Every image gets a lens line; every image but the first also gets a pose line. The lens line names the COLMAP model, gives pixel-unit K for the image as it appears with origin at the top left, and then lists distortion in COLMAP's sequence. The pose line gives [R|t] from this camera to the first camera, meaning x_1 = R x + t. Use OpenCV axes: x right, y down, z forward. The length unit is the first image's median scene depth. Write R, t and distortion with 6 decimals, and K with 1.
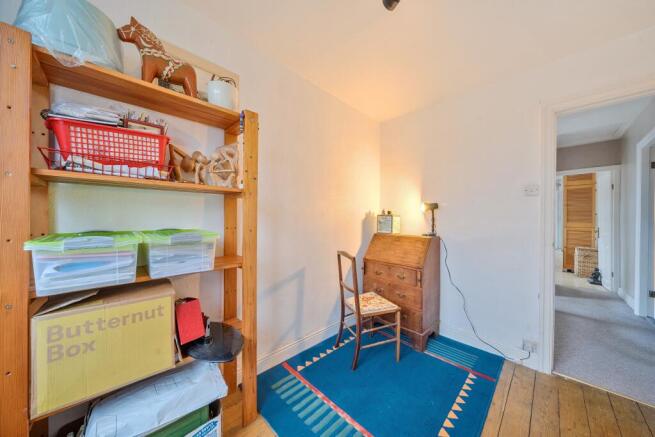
lens RADIAL K [[222.5, 0, 325.9], [0, 222.5, 220.4], [0, 0, 1]] dist [-0.000344, 0.000223]
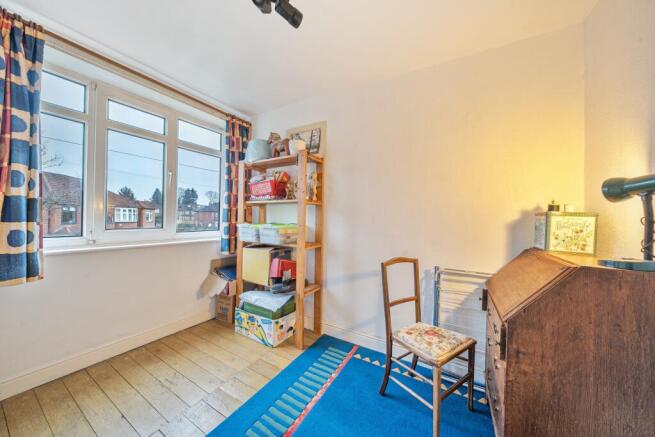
lens RADIAL K [[222.5, 0, 326.8], [0, 222.5, 218.2], [0, 0, 1]] dist [-0.000344, 0.000223]
pose [[0.262190, 0.000912, -0.965016, 1.070352], [-0.021527, 0.999756, -0.004904, -0.002757], [0.964776, 0.022060, 0.262146, 0.663447]]
